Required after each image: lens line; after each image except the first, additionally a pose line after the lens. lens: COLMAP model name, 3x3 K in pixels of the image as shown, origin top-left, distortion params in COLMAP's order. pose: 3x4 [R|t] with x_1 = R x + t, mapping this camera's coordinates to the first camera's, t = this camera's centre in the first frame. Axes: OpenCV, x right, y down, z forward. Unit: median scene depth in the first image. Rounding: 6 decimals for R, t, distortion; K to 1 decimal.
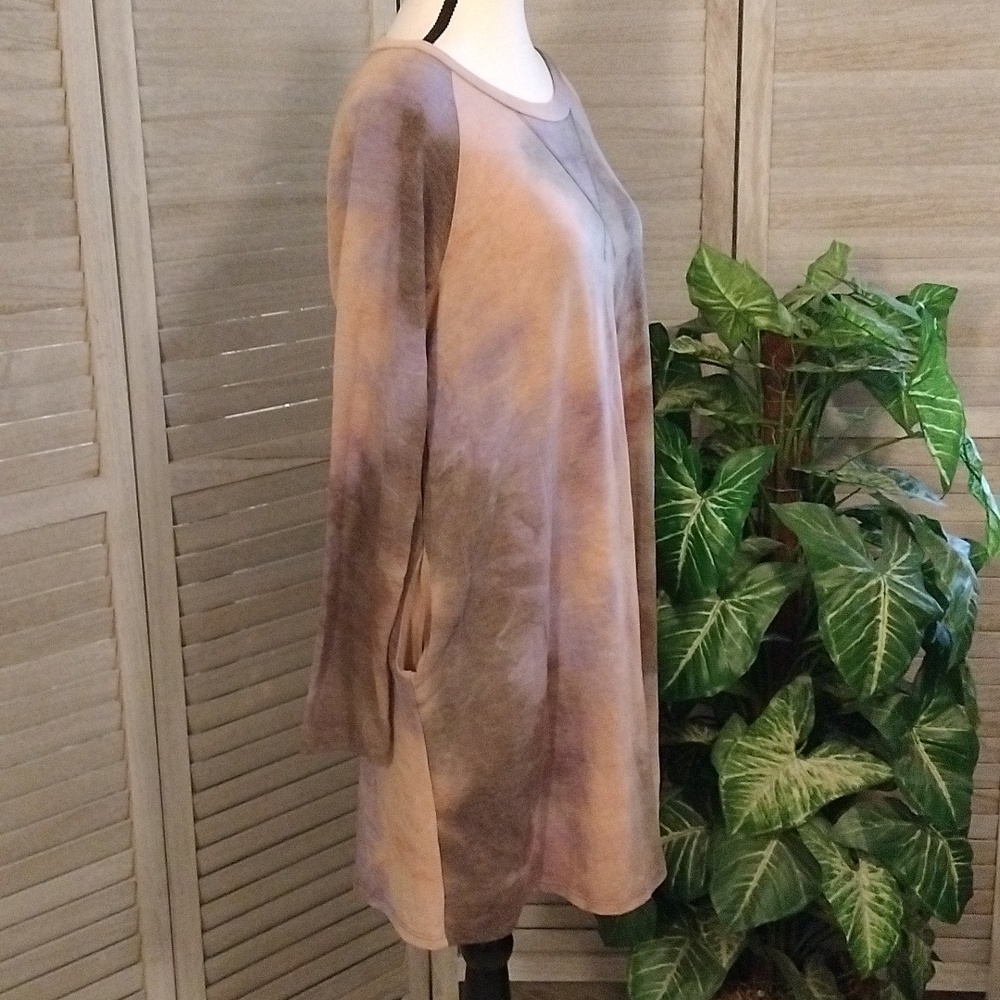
lens RADIAL K [[1587.4, 0, 496.1], [0, 1587.4, 502.2], [0, 0, 1]] dist [0.037398, 0.000000]
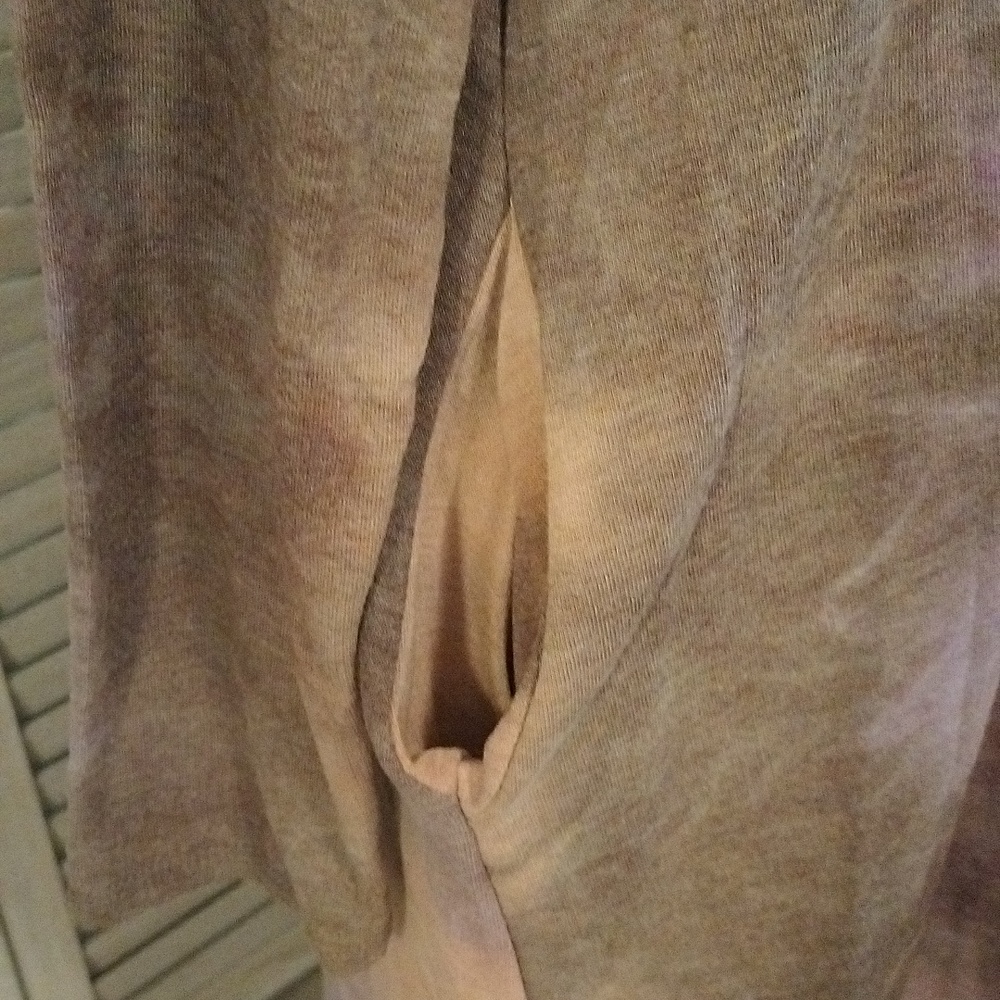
lens RADIAL K [[1587.4, 0, 500.0], [0, 1587.4, 501.6], [0, 0, 1]] dist [0.037398, 0.000000]
pose [[0.998929, 0.007339, -0.045673, -0.037258], [0.009845, 0.930990, 0.364913, -0.012552], [0.045200, -0.364972, 0.929921, 0.797222]]
